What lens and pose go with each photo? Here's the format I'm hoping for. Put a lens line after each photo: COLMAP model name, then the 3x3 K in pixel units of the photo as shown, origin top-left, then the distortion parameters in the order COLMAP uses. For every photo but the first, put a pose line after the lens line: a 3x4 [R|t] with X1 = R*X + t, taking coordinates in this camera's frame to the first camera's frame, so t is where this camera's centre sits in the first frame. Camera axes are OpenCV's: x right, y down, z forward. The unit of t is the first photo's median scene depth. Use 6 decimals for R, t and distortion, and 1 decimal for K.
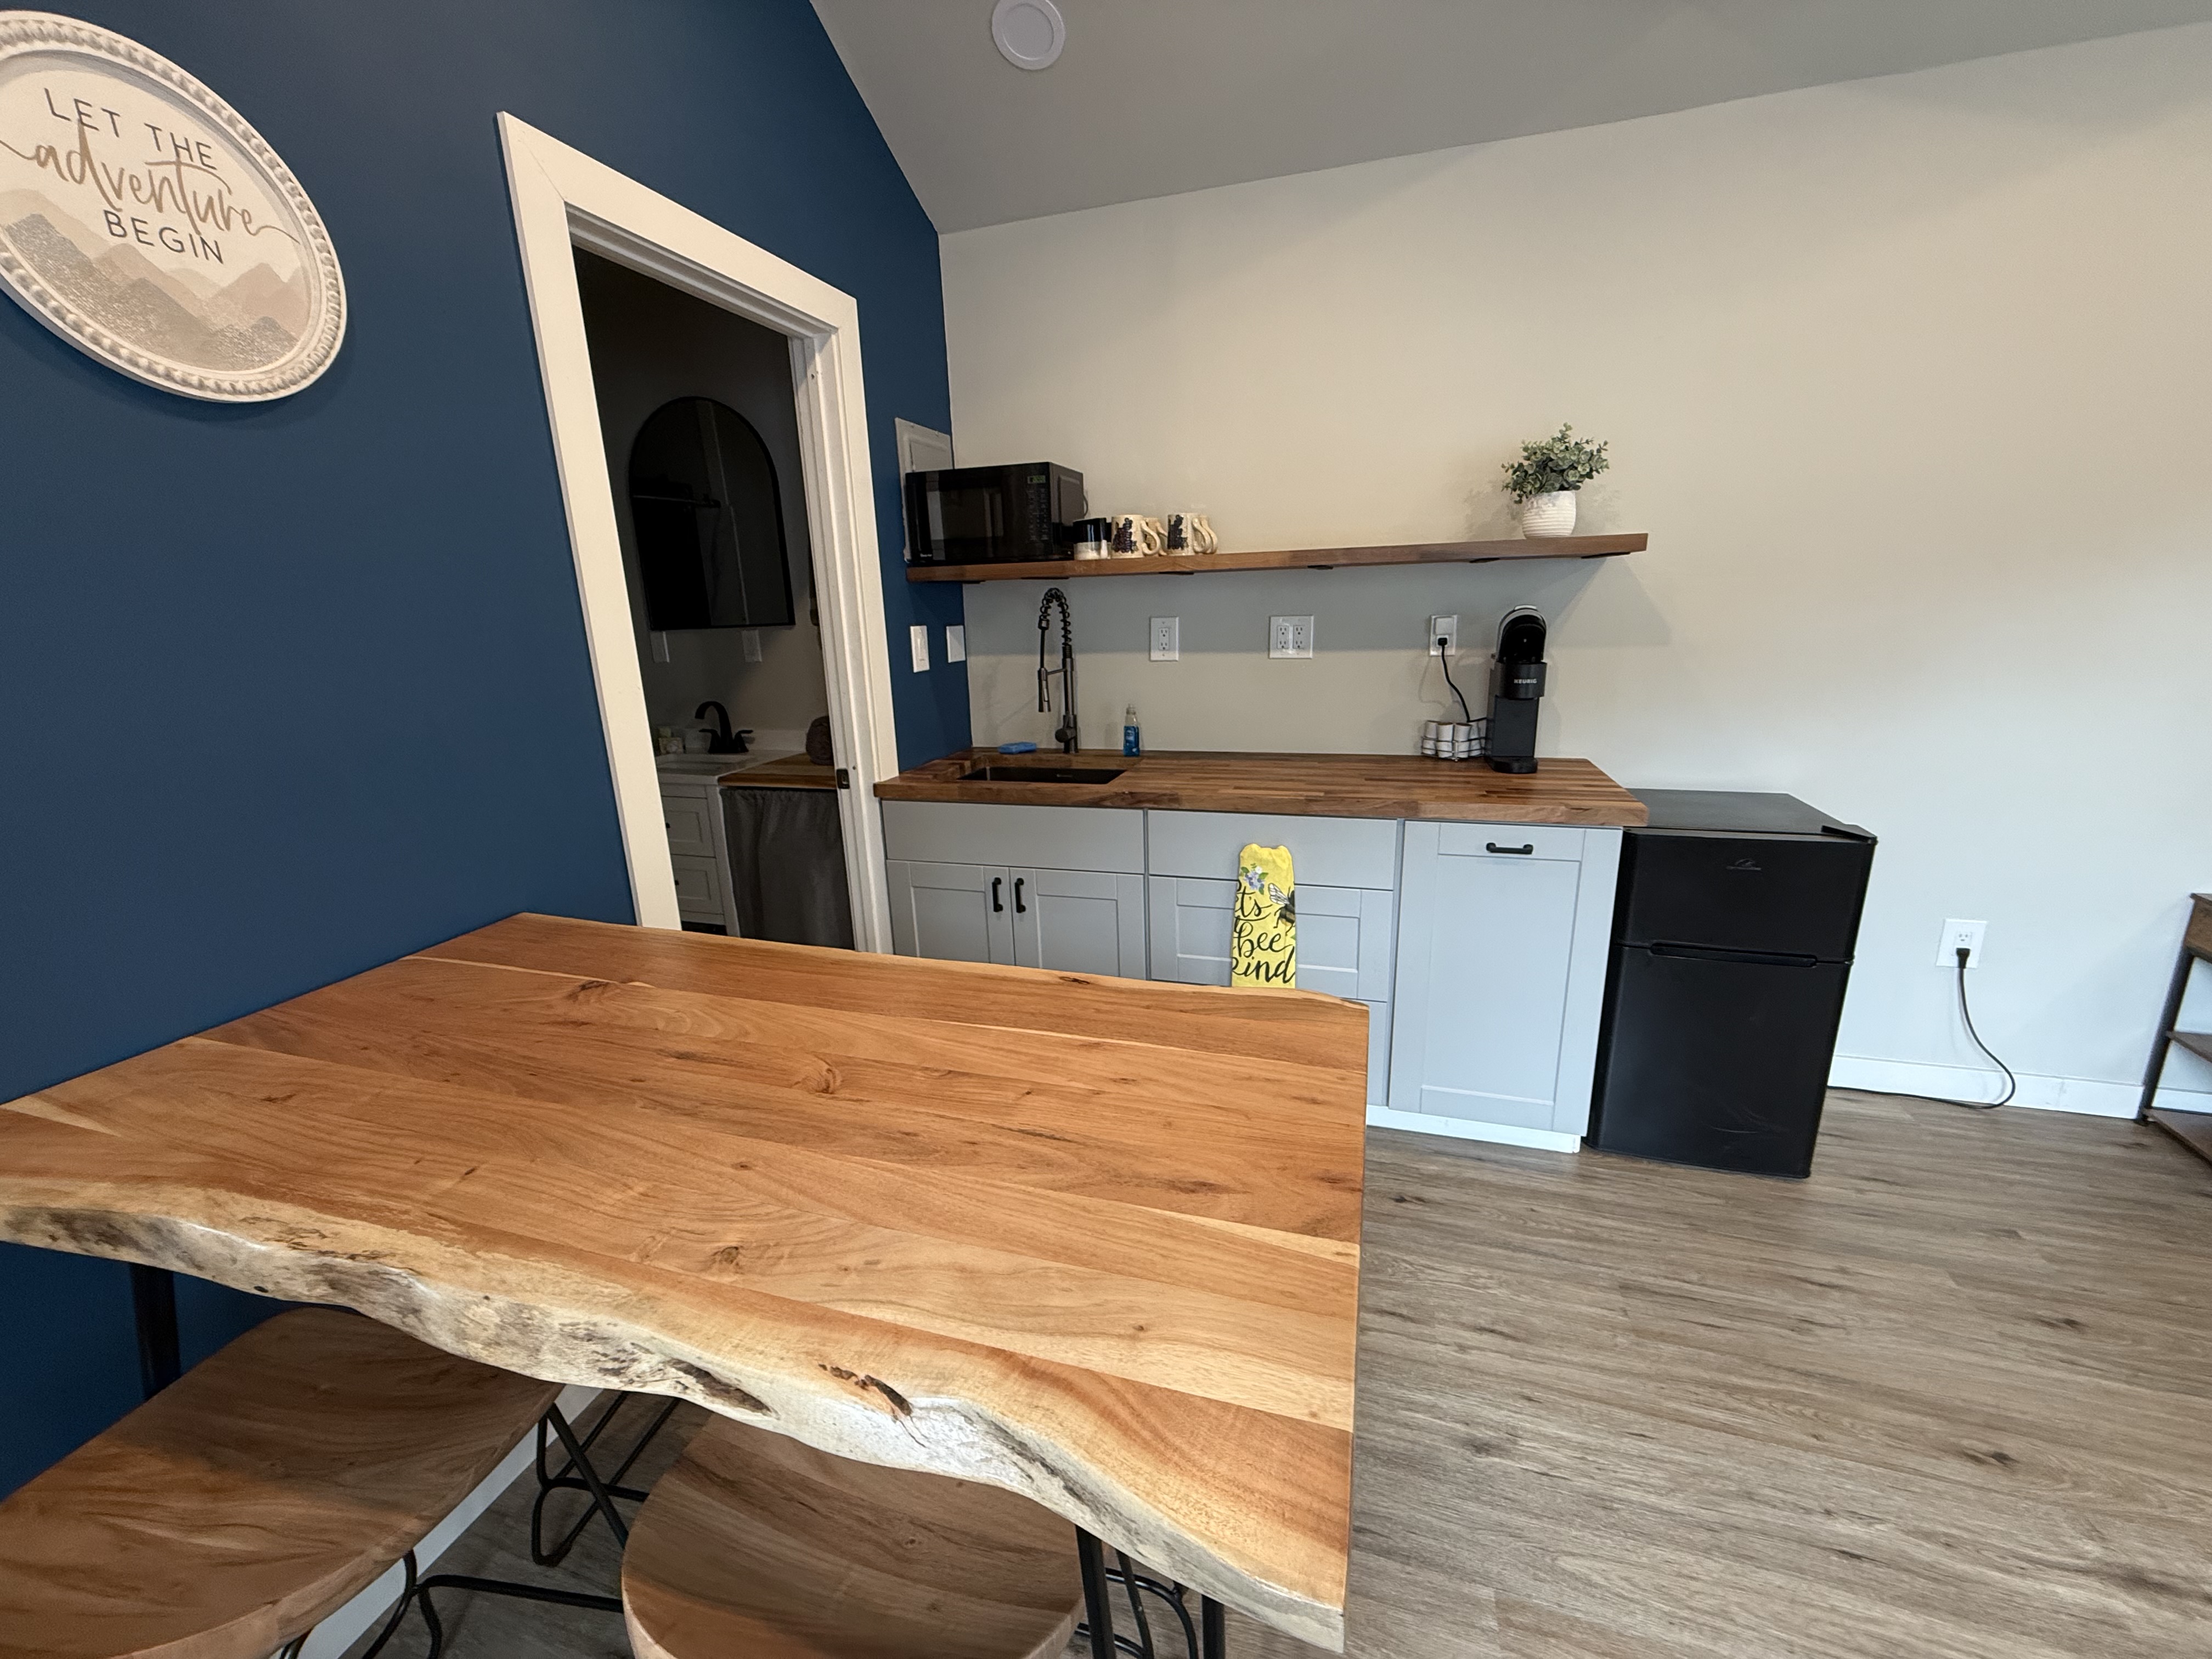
lens RADIAL K [[871.1, 0, 1103.3], [0, 871.1, 831.9], [0, 0, 1]] dist [-0.004674, -0.000394]
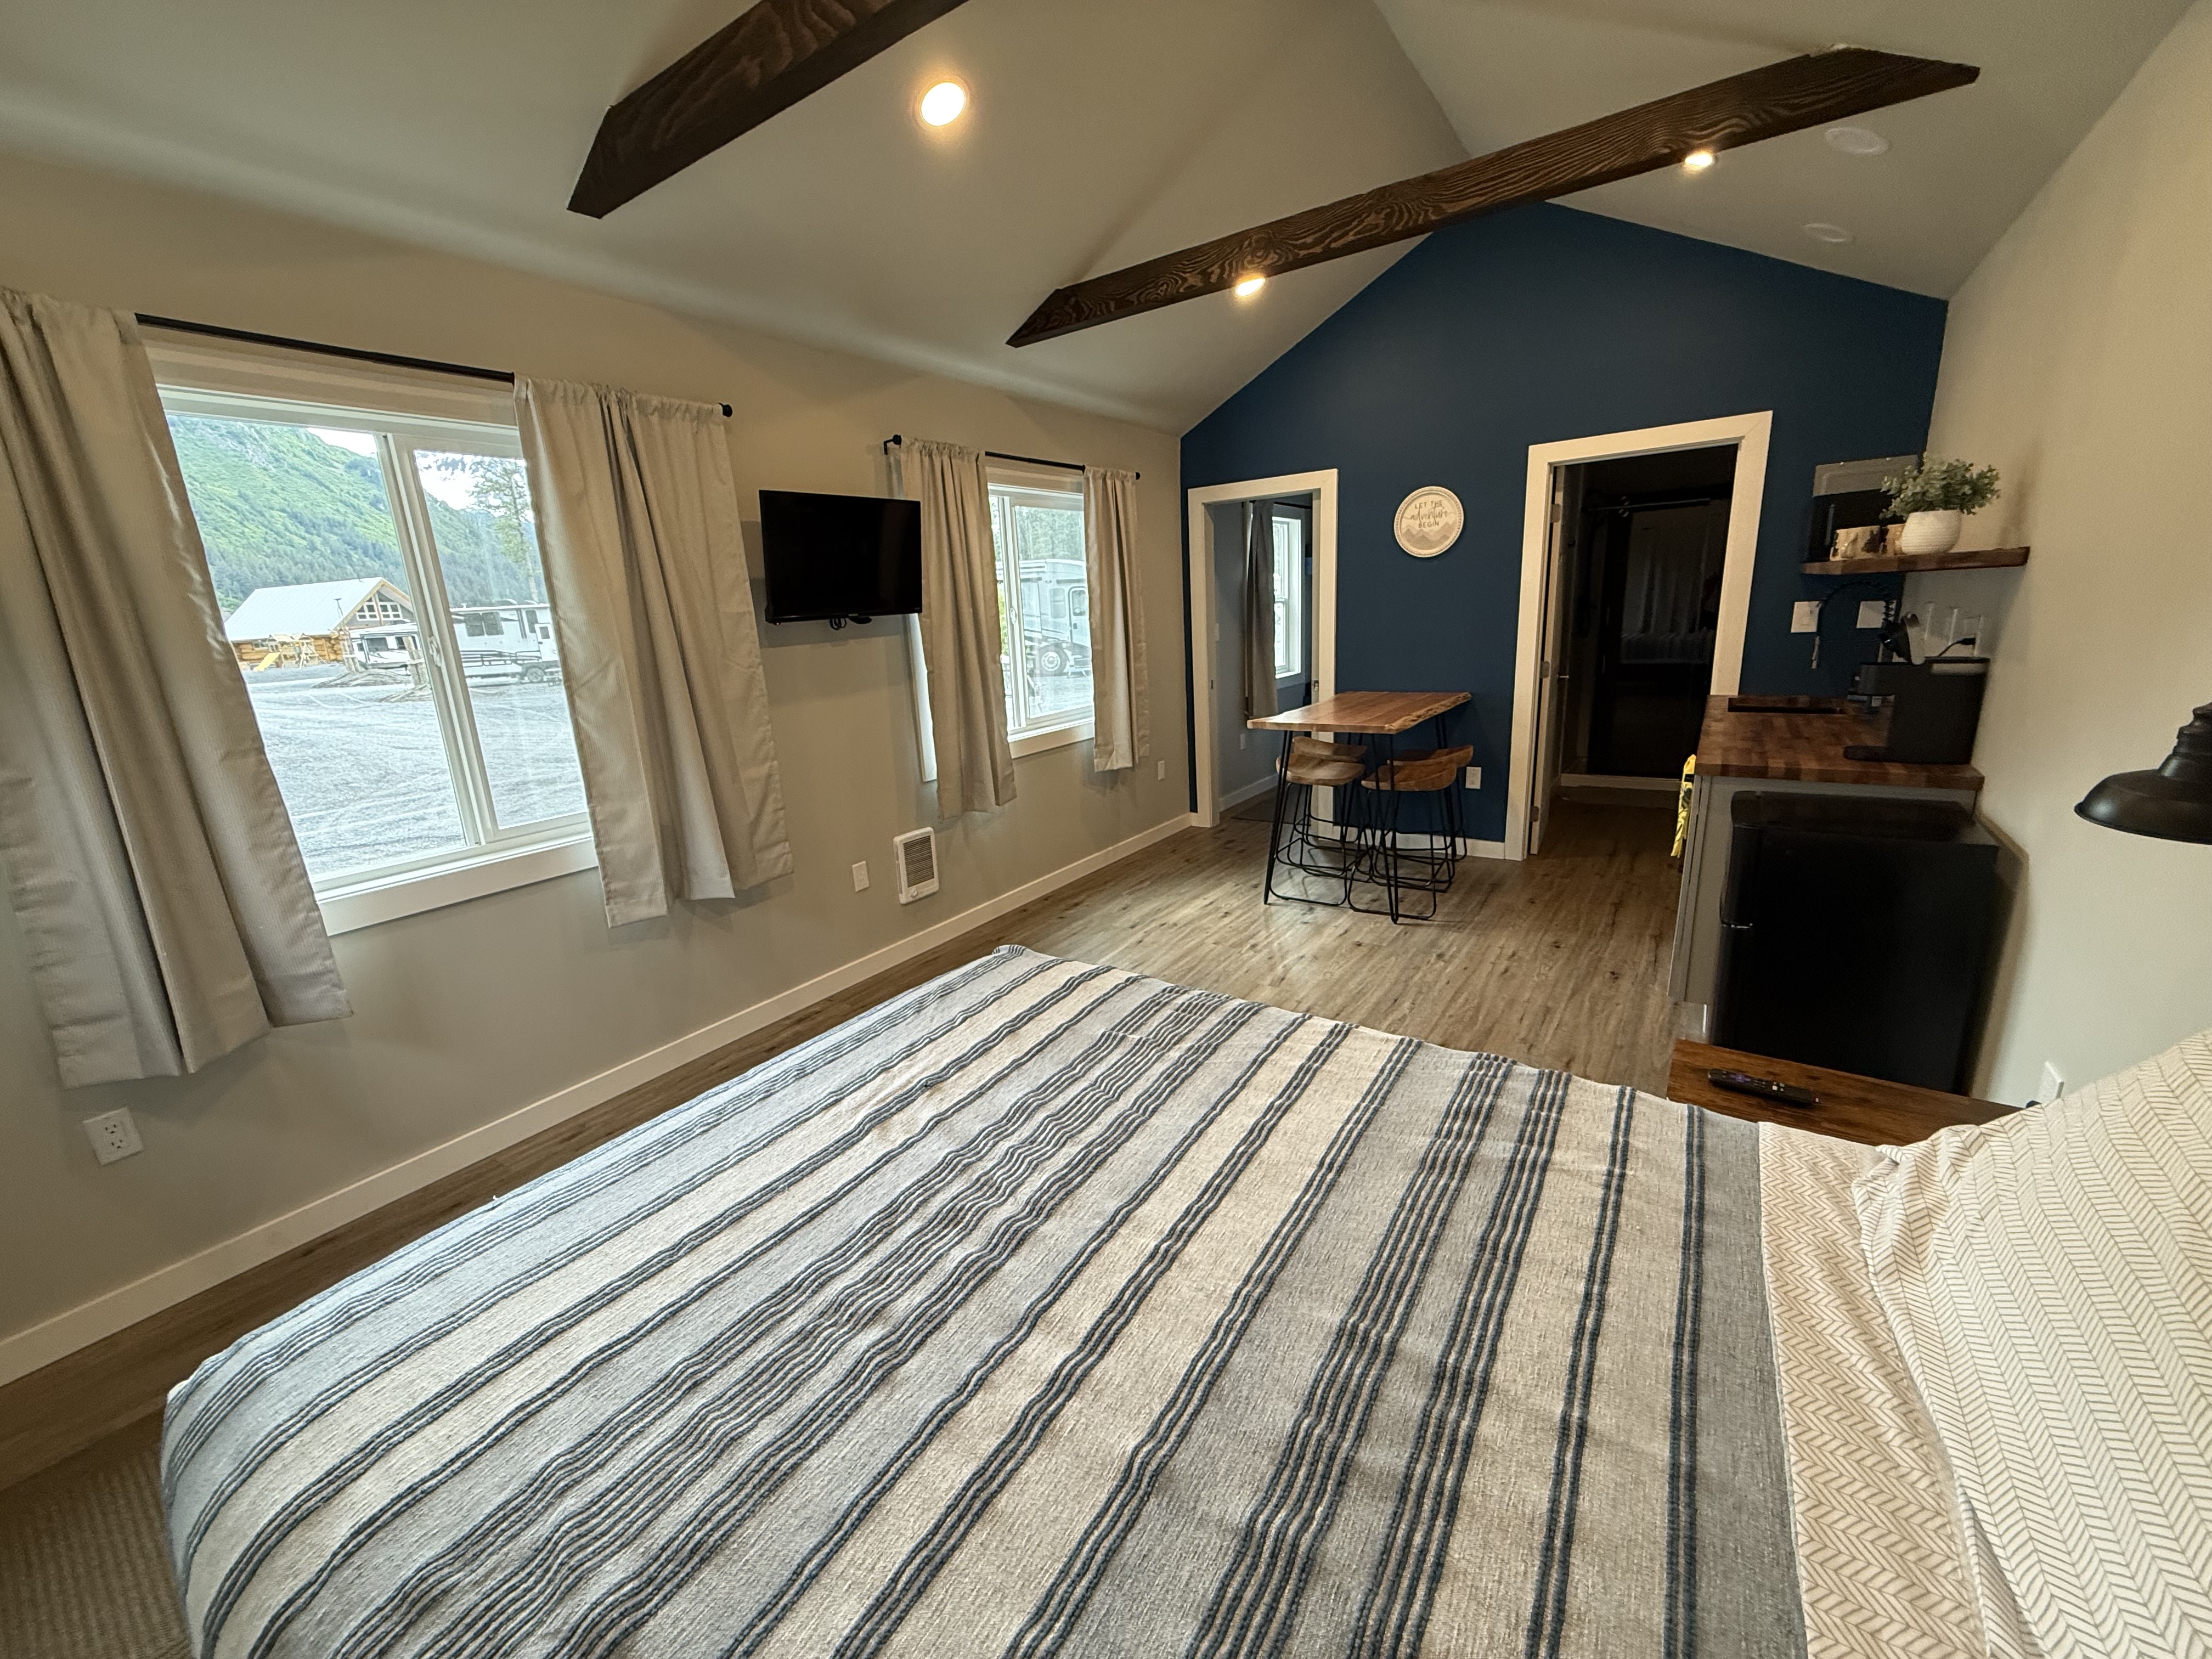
lens RADIAL K [[871.1, 0, 1107.0], [0, 871.1, 823.9], [0, 0, 1]] dist [-0.004674, -0.000394]
pose [[-0.281396, 0.283243, -0.916837, 1.925819], [-0.176535, 0.923857, 0.339594, -0.217507], [0.943213, 0.257415, -0.209967, 0.345254]]
